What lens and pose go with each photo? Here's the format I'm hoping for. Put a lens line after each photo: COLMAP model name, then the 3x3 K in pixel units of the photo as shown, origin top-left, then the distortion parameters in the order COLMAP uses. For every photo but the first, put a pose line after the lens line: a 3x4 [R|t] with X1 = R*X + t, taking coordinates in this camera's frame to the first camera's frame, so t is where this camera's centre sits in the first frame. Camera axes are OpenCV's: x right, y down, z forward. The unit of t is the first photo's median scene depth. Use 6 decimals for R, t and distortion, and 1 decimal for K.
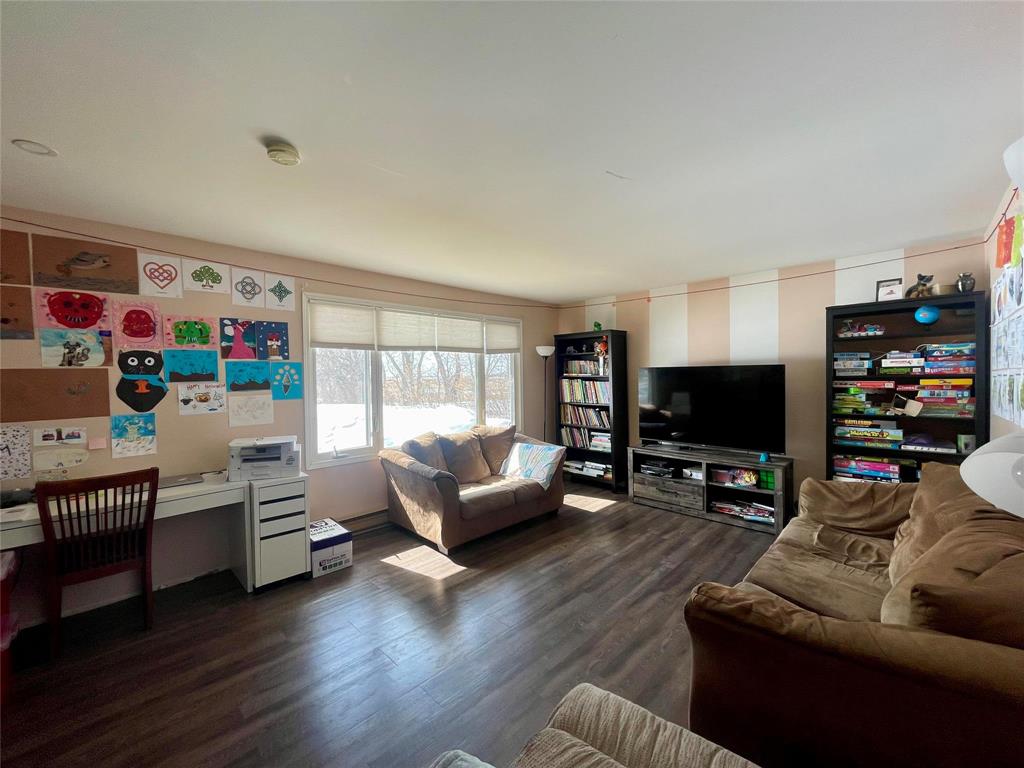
lens RADIAL K [[409.8, 0, 510.0], [0, 409.8, 383.4], [0, 0, 1]] dist [-0.000693, -0.000403]
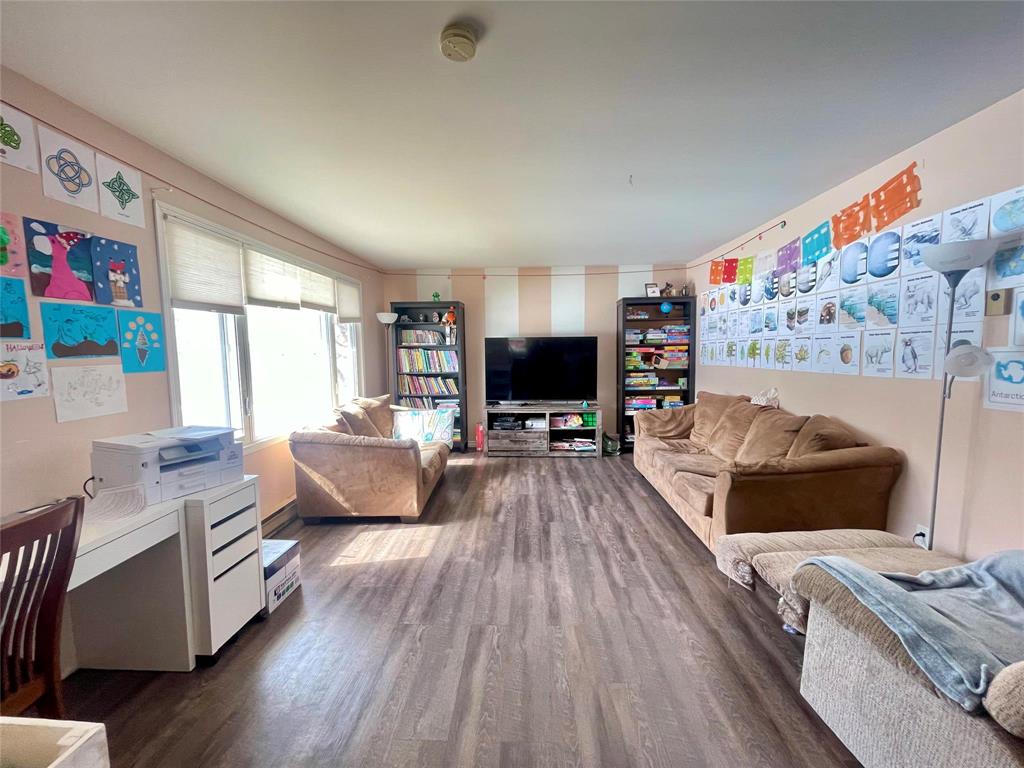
lens RADIAL K [[409.8, 0, 506.8], [0, 409.8, 384.7], [0, 0, 1]] dist [-0.000693, -0.000403]
pose [[0.744376, -0.053857, 0.665585, -0.551239], [0.014690, 0.997822, 0.064311, 0.026503], [-0.667599, -0.038094, 0.743546, 0.173170]]
